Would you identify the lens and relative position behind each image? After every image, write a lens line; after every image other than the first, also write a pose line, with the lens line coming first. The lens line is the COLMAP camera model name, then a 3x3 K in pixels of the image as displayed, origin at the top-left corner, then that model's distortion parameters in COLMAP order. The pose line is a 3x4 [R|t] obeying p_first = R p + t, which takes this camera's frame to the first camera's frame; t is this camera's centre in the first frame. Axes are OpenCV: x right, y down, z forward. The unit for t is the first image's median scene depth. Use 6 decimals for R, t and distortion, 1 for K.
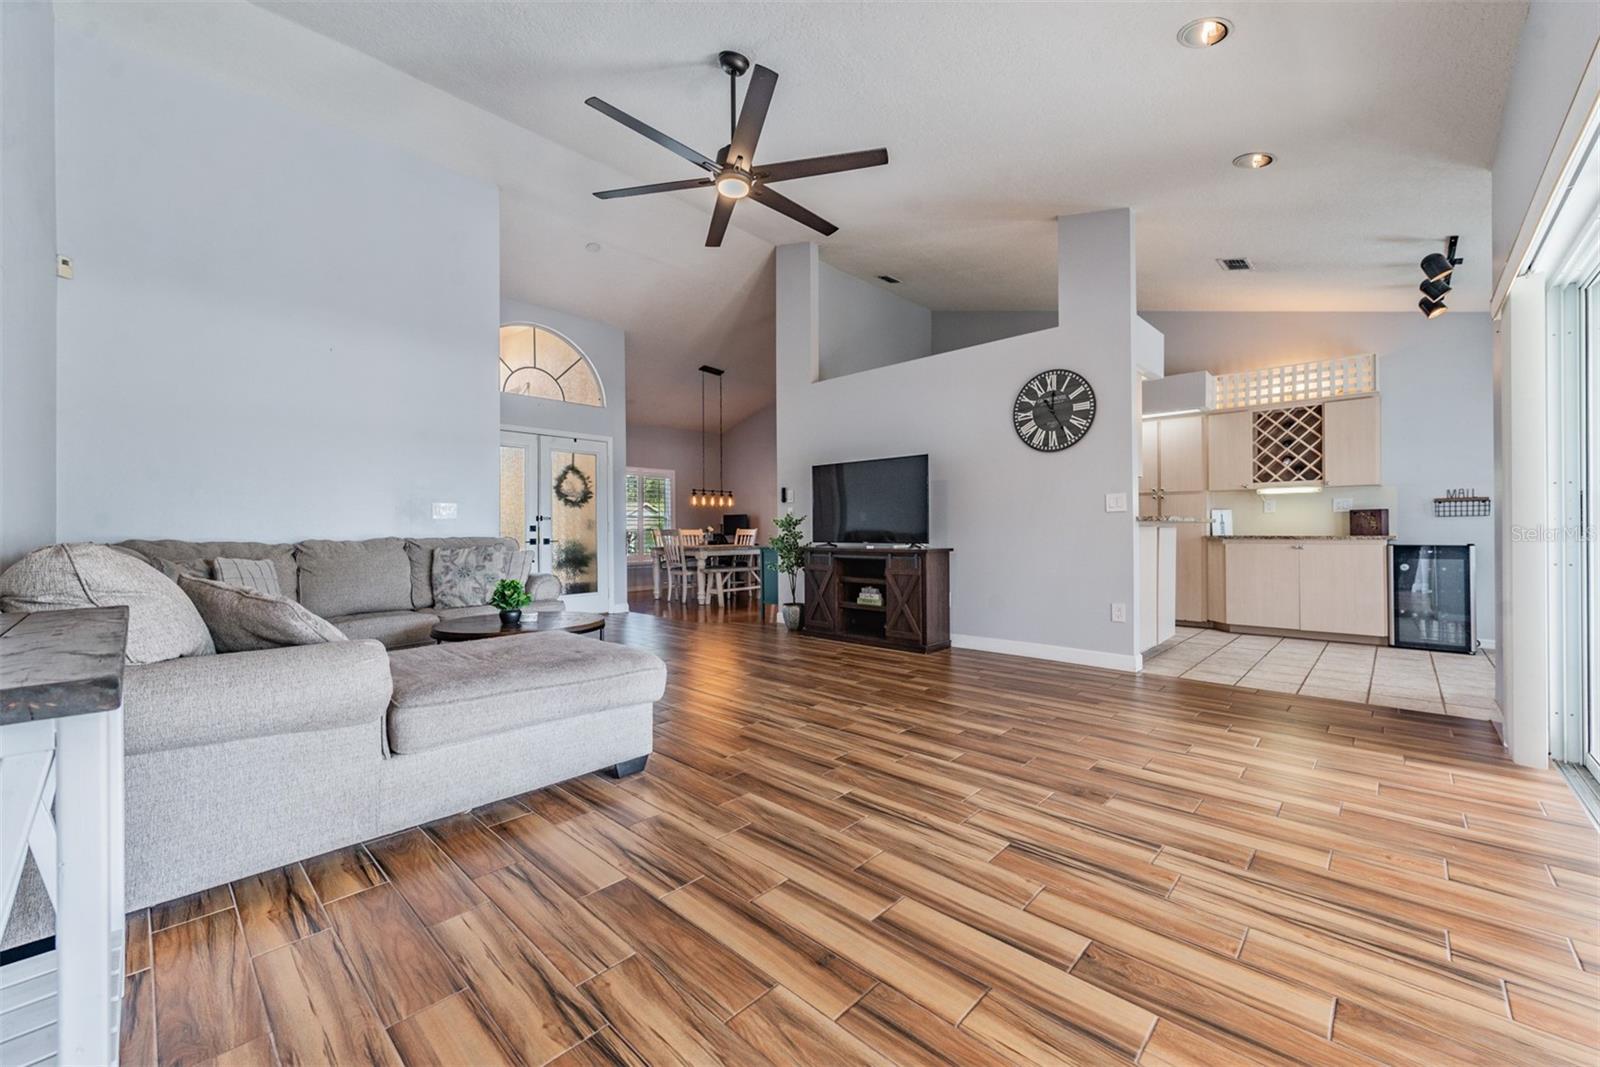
lens RADIAL K [[626.5, 0, 800.8], [0, 626.5, 530.8], [0, 0, 1]] dist [0.003287, -0.000117]
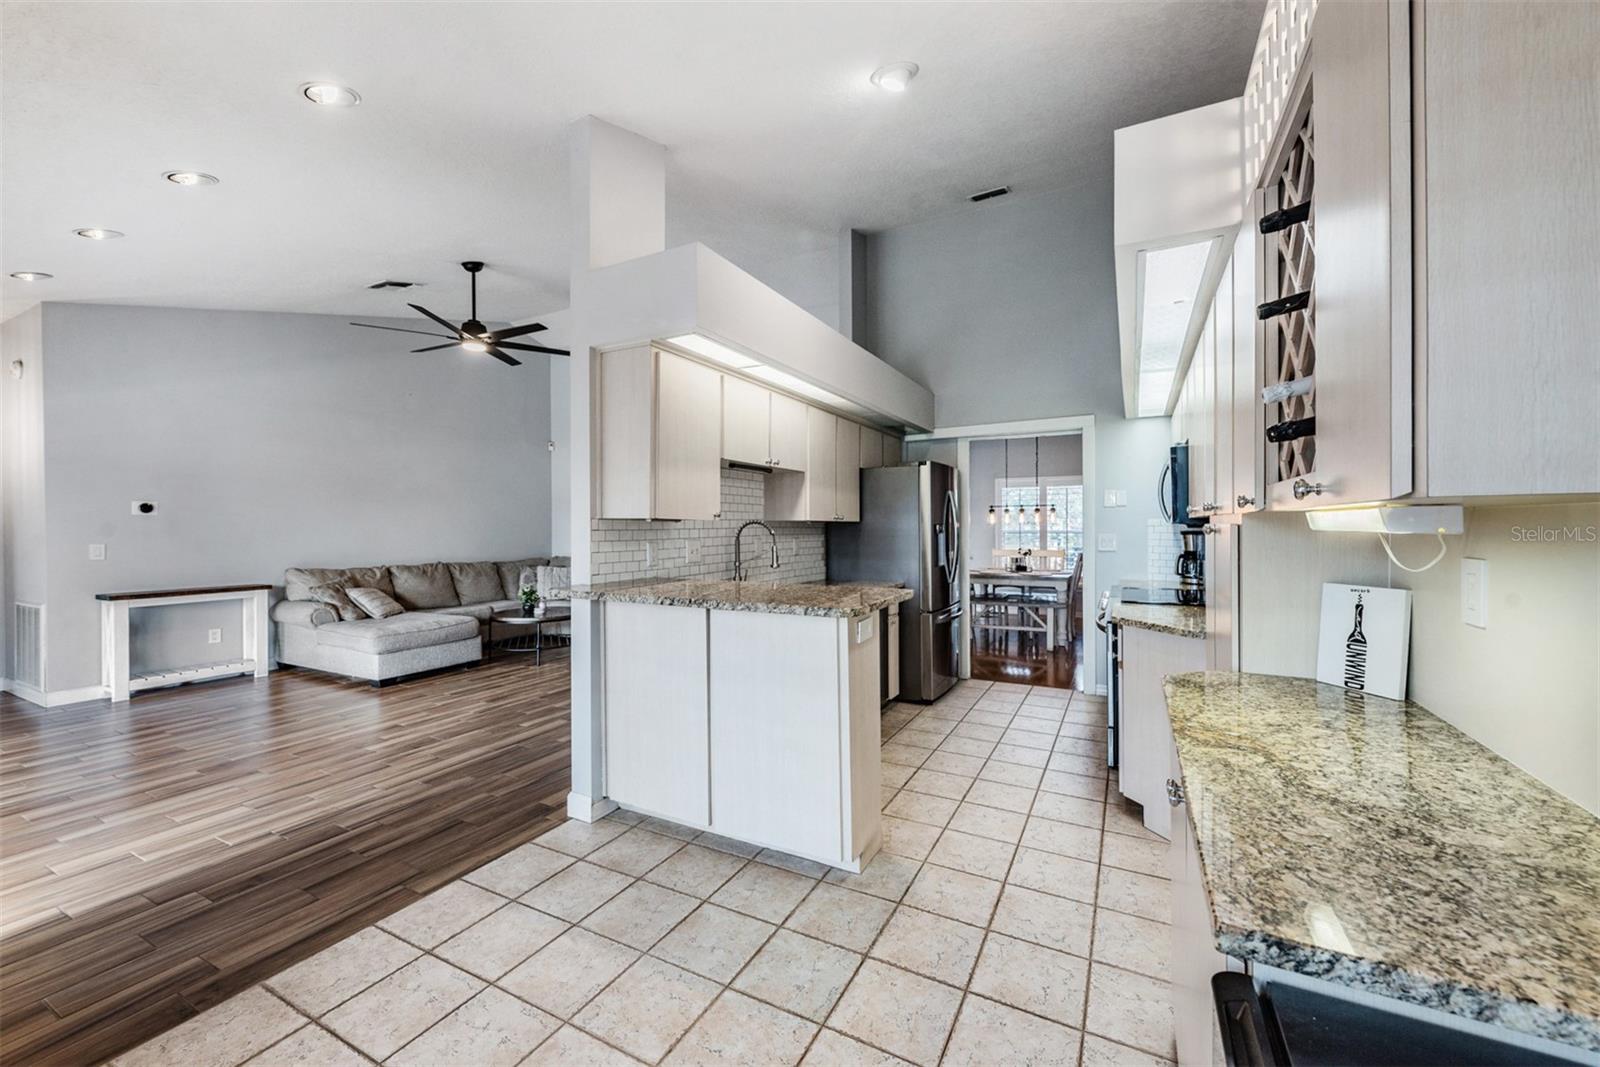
lens RADIAL K [[632.3, 0, 804.2], [0, 632.3, 532.5], [0, 0, 1]] dist [0.006298, -0.000408]
pose [[0.268548, 0.011237, -0.963201, 1.624770], [0.003188, 0.999916, 0.012554, -0.111700], [0.963261, -0.006441, 0.268490, 1.380225]]
